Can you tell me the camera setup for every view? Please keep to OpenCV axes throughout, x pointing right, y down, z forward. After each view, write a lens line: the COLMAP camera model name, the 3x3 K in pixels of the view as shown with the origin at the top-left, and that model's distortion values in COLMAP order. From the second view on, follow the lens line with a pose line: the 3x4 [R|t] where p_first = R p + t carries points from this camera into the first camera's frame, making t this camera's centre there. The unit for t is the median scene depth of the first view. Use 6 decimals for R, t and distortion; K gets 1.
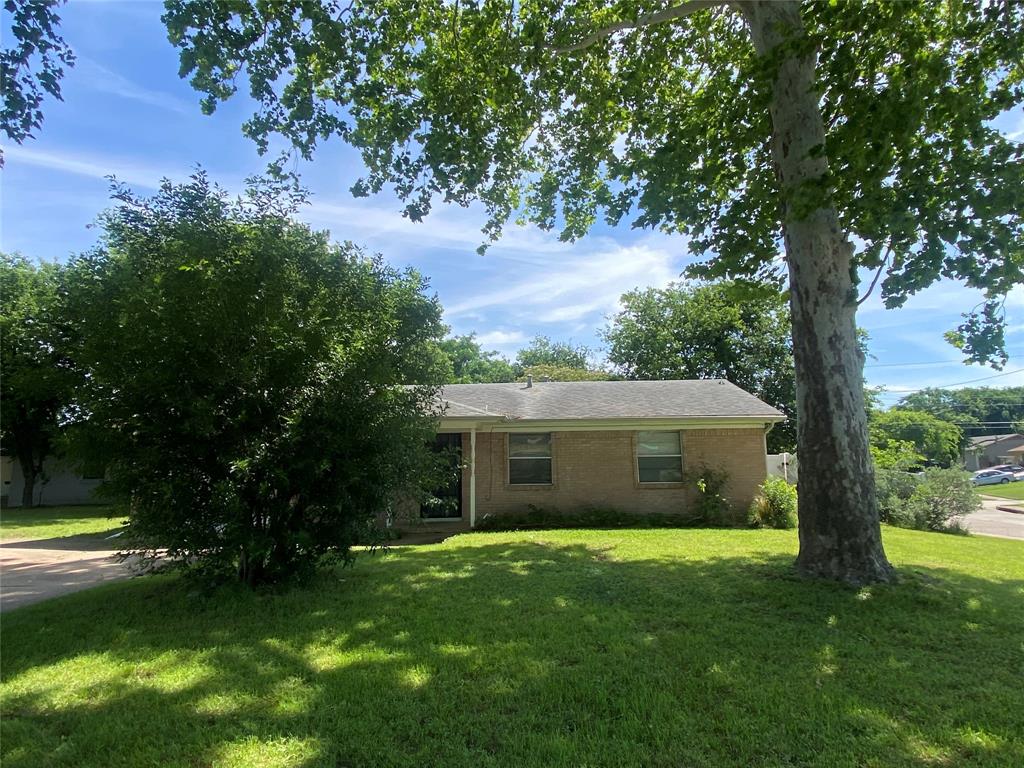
lens RADIAL K [[598.4, 0, 512.0], [0, 598.4, 384.0], [0, 0, 1]] dist [0.000103, 0.000001]
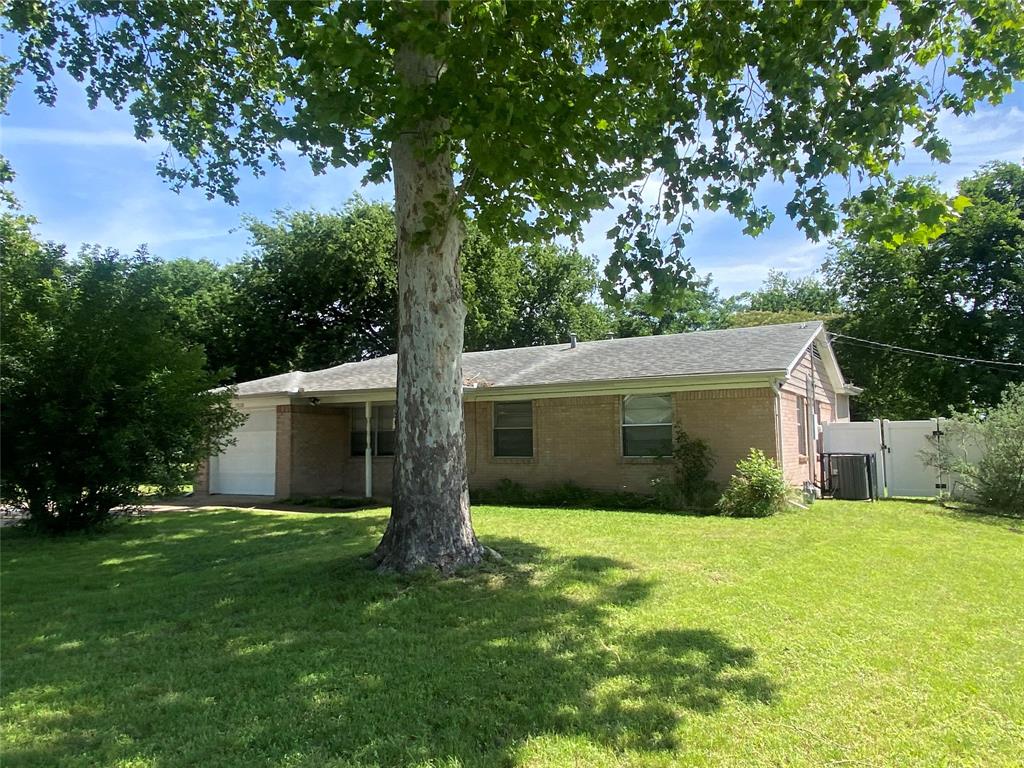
lens RADIAL K [[698.1, 0, 512.0], [0, 698.1, 384.0], [0, 0, 1]] dist [0.105792, 0.000110]
pose [[0.867989, -0.035422, -0.495318, 0.624355], [0.066141, 0.996812, 0.044619, 0.010205], [0.492158, -0.071490, 0.867565, 0.093806]]
